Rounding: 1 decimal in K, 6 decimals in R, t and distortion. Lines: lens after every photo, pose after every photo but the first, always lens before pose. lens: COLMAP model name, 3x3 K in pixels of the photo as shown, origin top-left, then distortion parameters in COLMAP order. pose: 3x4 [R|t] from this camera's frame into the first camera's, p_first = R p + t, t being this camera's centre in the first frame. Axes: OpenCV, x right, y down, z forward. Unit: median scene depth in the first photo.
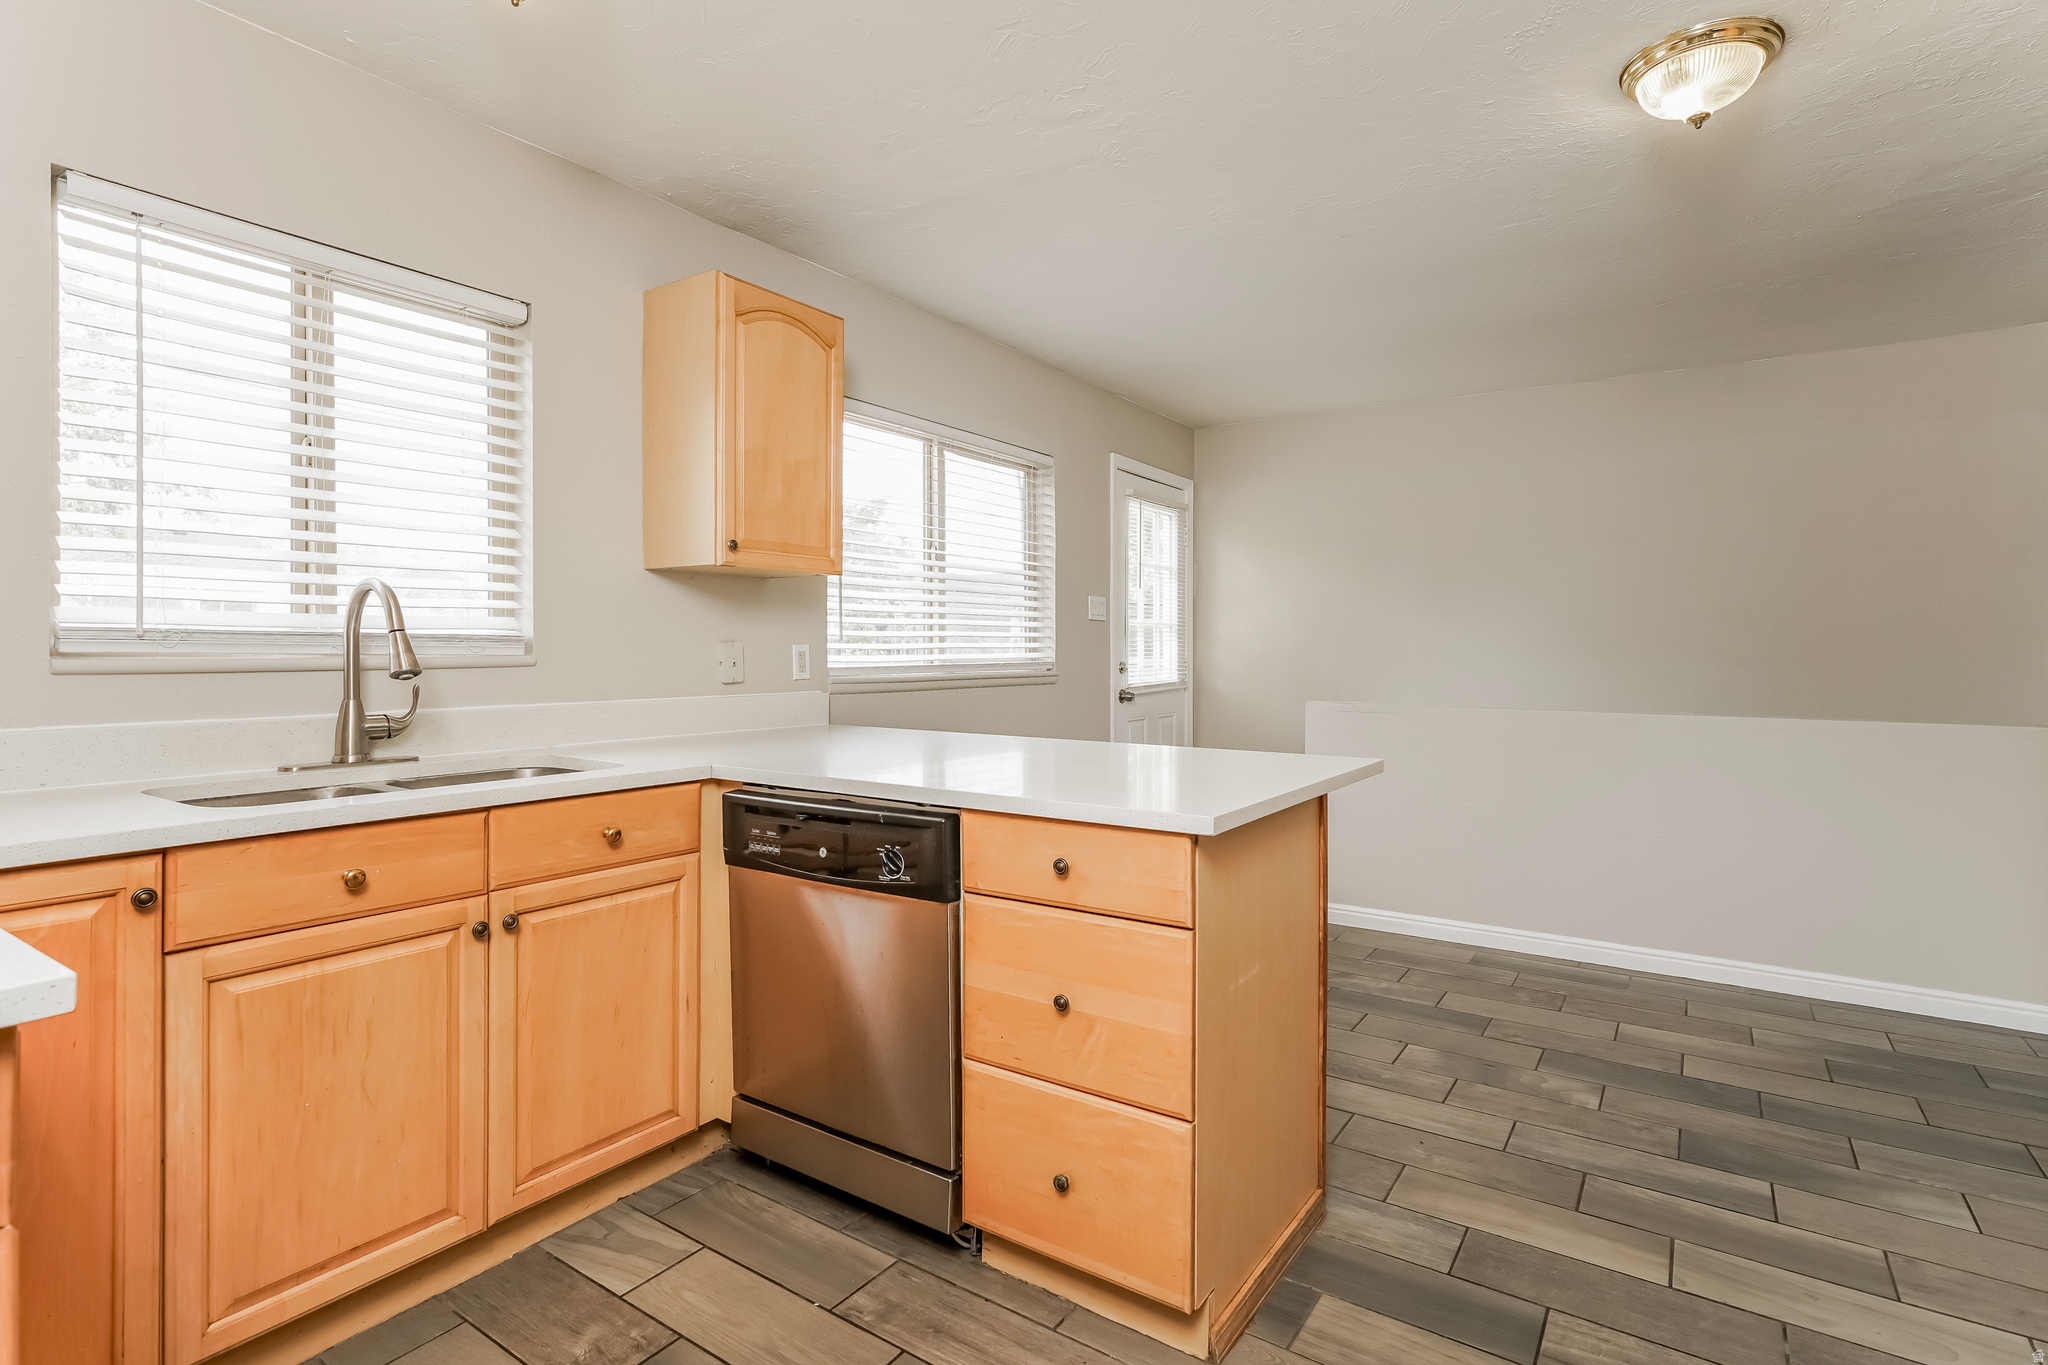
lens RADIAL K [[1002.8, 0, 1042.9], [0, 1002.8, 671.5], [0, 0, 1]] dist [-0.000993, 0.000552]
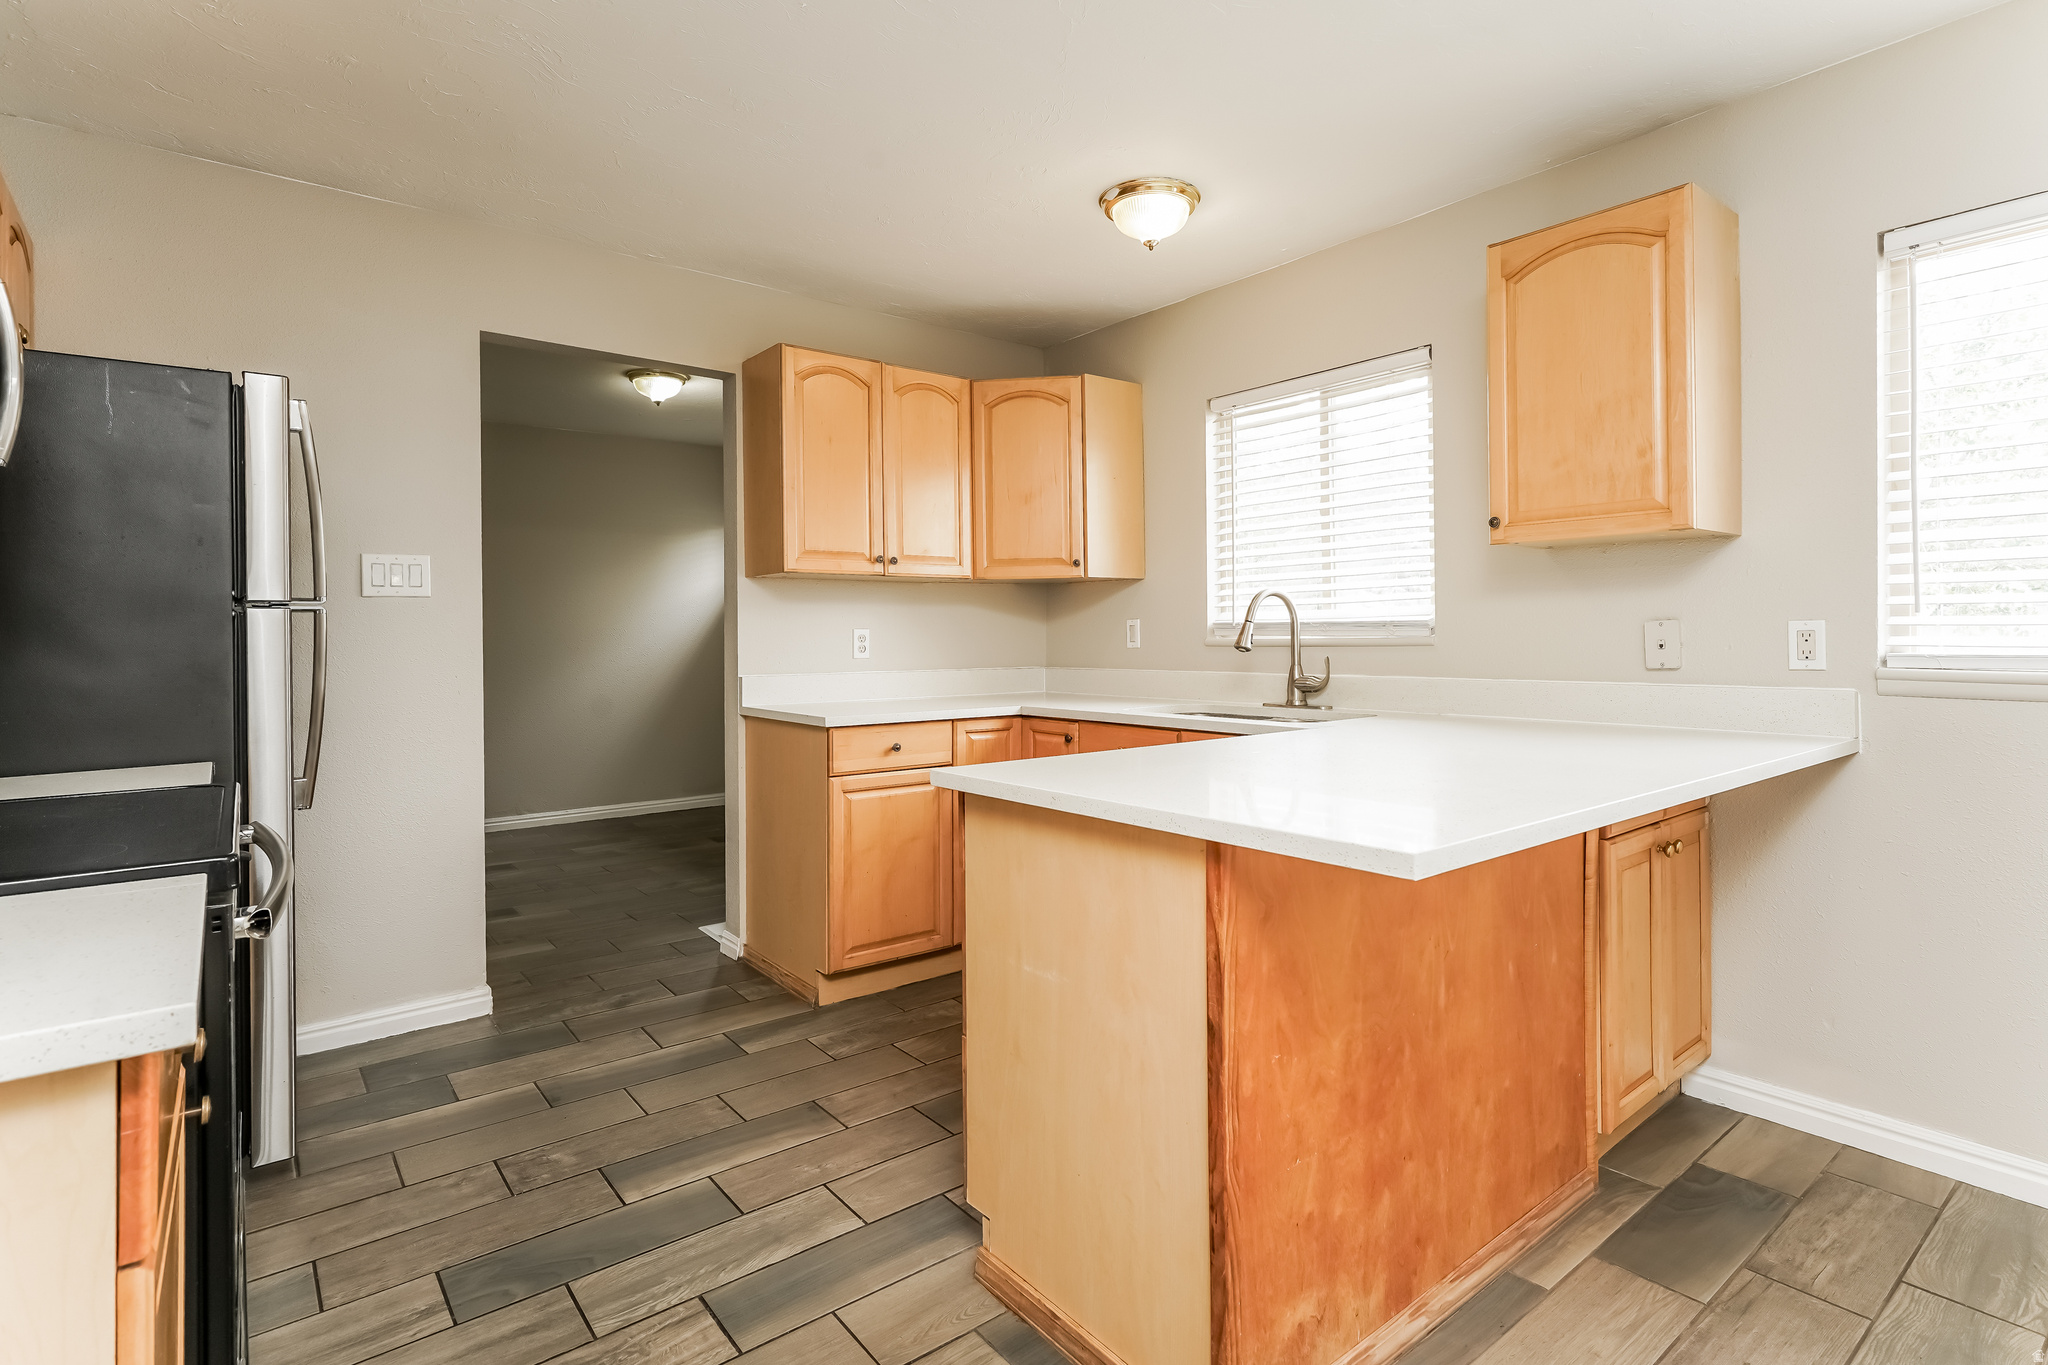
lens RADIAL K [[1002.8, 0, 1047.2], [0, 1002.8, 639.9], [0, 0, 1]] dist [-0.000993, 0.000552]
pose [[-0.288372, -0.001370, -0.957517, 0.477432], [-0.016559, 0.999857, 0.003556, -0.005597], [0.957375, 0.016881, -0.288353, 0.559795]]
